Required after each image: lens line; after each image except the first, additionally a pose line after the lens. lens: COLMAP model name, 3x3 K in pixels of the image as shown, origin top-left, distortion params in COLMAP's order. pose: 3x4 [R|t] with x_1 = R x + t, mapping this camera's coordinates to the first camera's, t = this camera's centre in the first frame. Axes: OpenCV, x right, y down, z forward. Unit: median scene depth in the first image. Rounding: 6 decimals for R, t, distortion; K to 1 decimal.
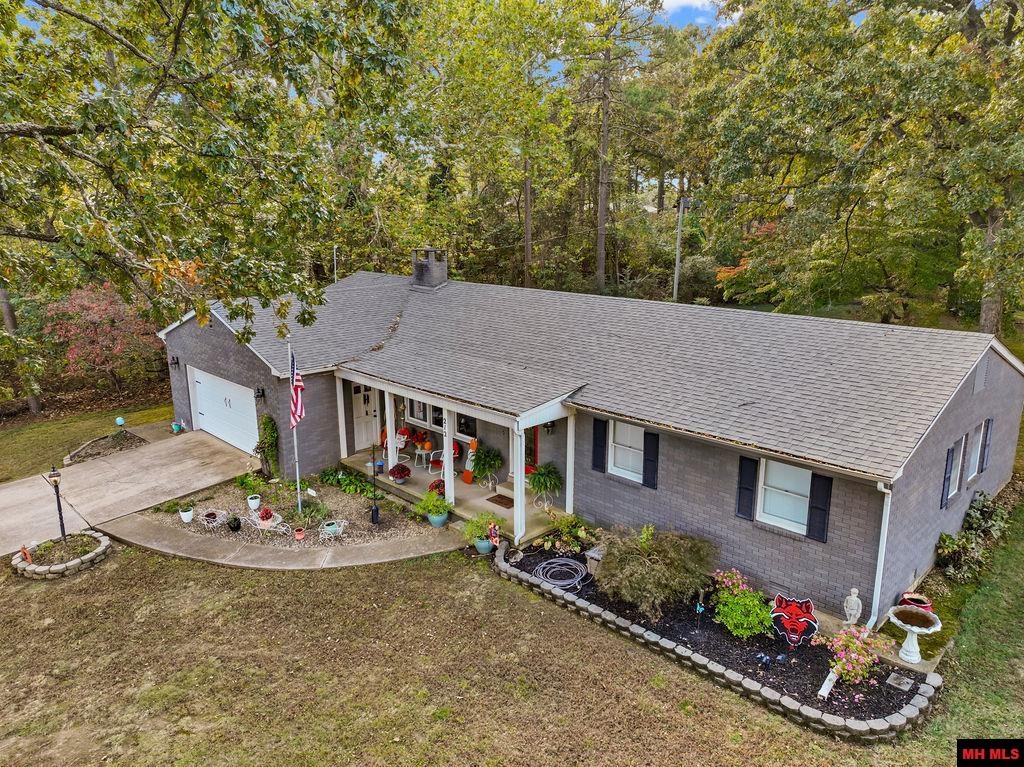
lens RADIAL K [[724.9, 0, 512.0], [0, 724.9, 383.5], [0, 0, 1]] dist [0.000840, 0.015078]
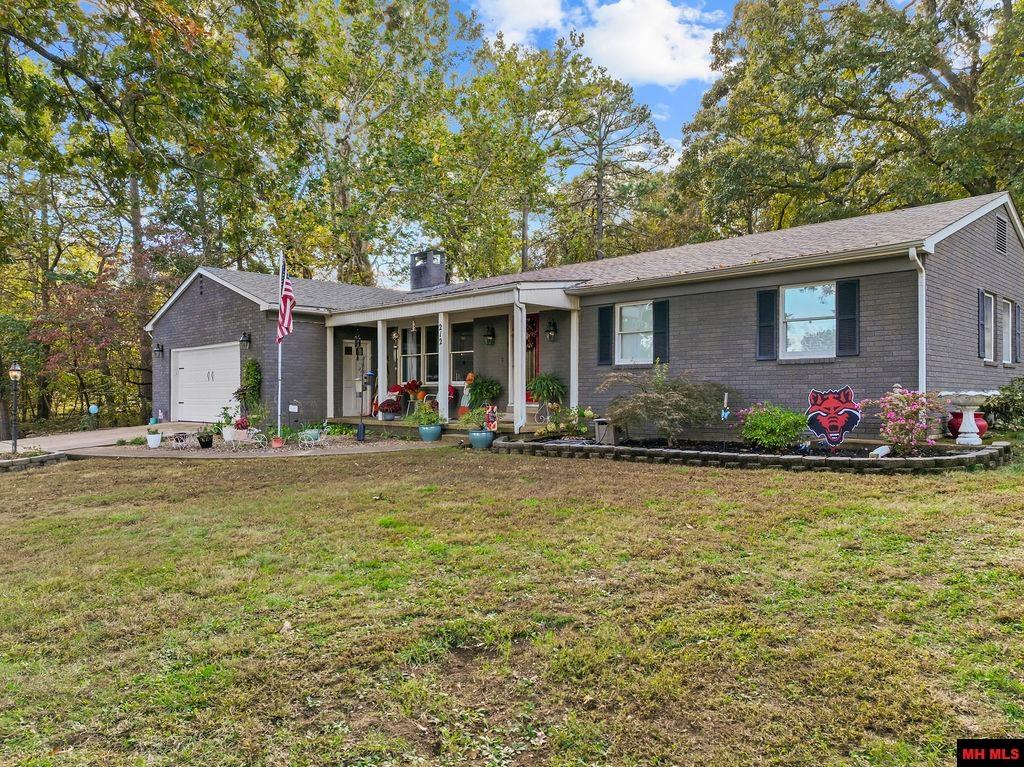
lens RADIAL K [[737.9, 0, 512.0], [0, 737.9, 383.5], [0, 0, 1]] dist [0.003279, 0.003319]
pose [[0.999981, 0.004265, 0.004480, -0.003851], [-0.003096, 0.972129, -0.234426, 0.368631], [-0.005355, 0.234408, 0.972124, 0.089067]]
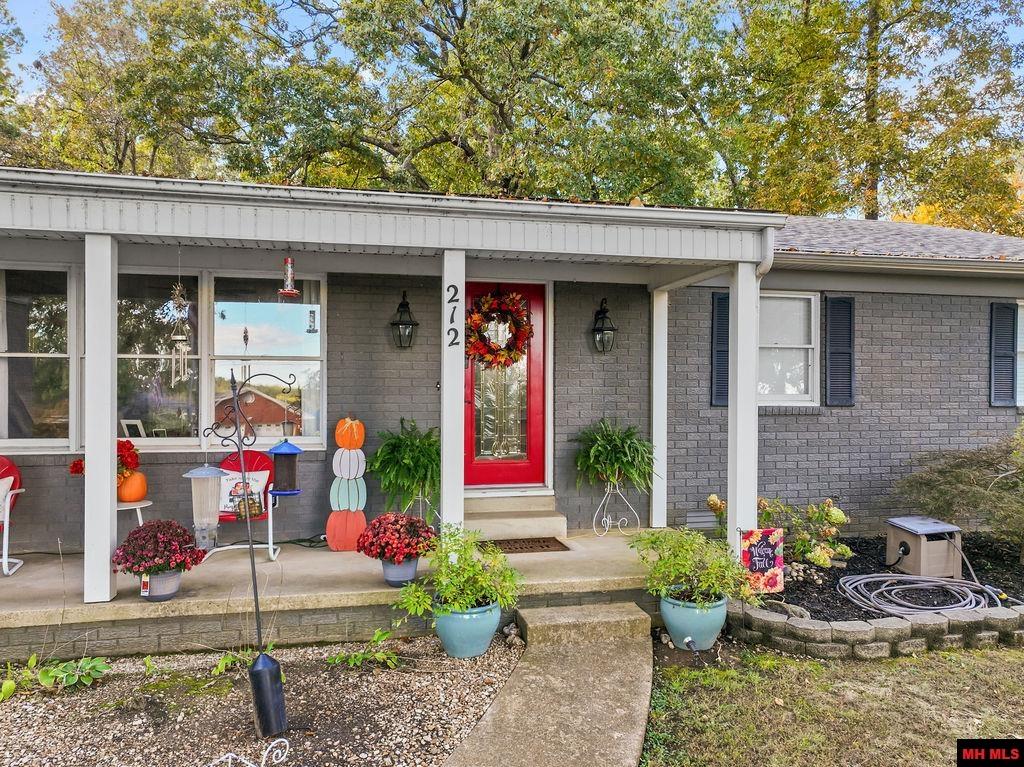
lens RADIAL K [[737.9, 0, 512.0], [0, 737.9, 383.5], [0, 0, 1]] dist [0.003279, 0.003319]
pose [[0.507934, 0.007662, 0.861362, -0.370090], [0.186300, 0.975316, -0.118535, 0.138809], [-0.841009, 0.220679, 0.493969, 0.881715]]
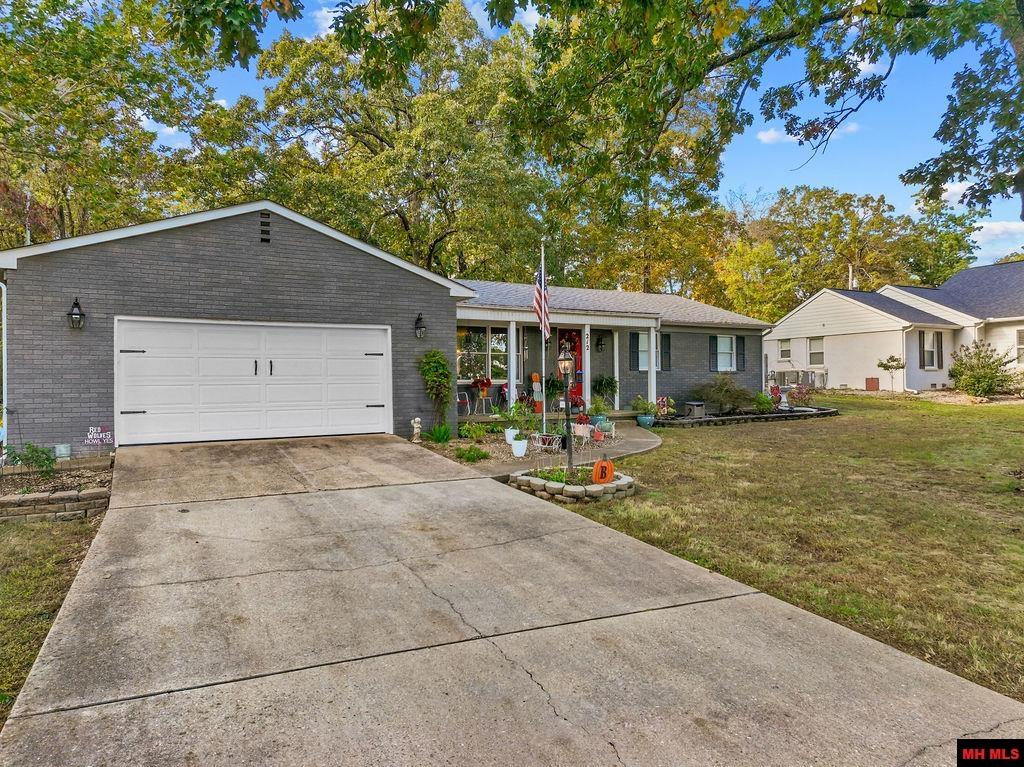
lens RADIAL K [[737.9, 0, 512.0], [0, 737.9, 383.5], [0, 0, 1]] dist [0.003279, 0.003319]
pose [[0.211123, 0.009277, 0.977415, -1.348470], [0.230752, 0.971218, -0.059061, 0.177304], [-0.949832, 0.238010, 0.202906, 0.946657]]
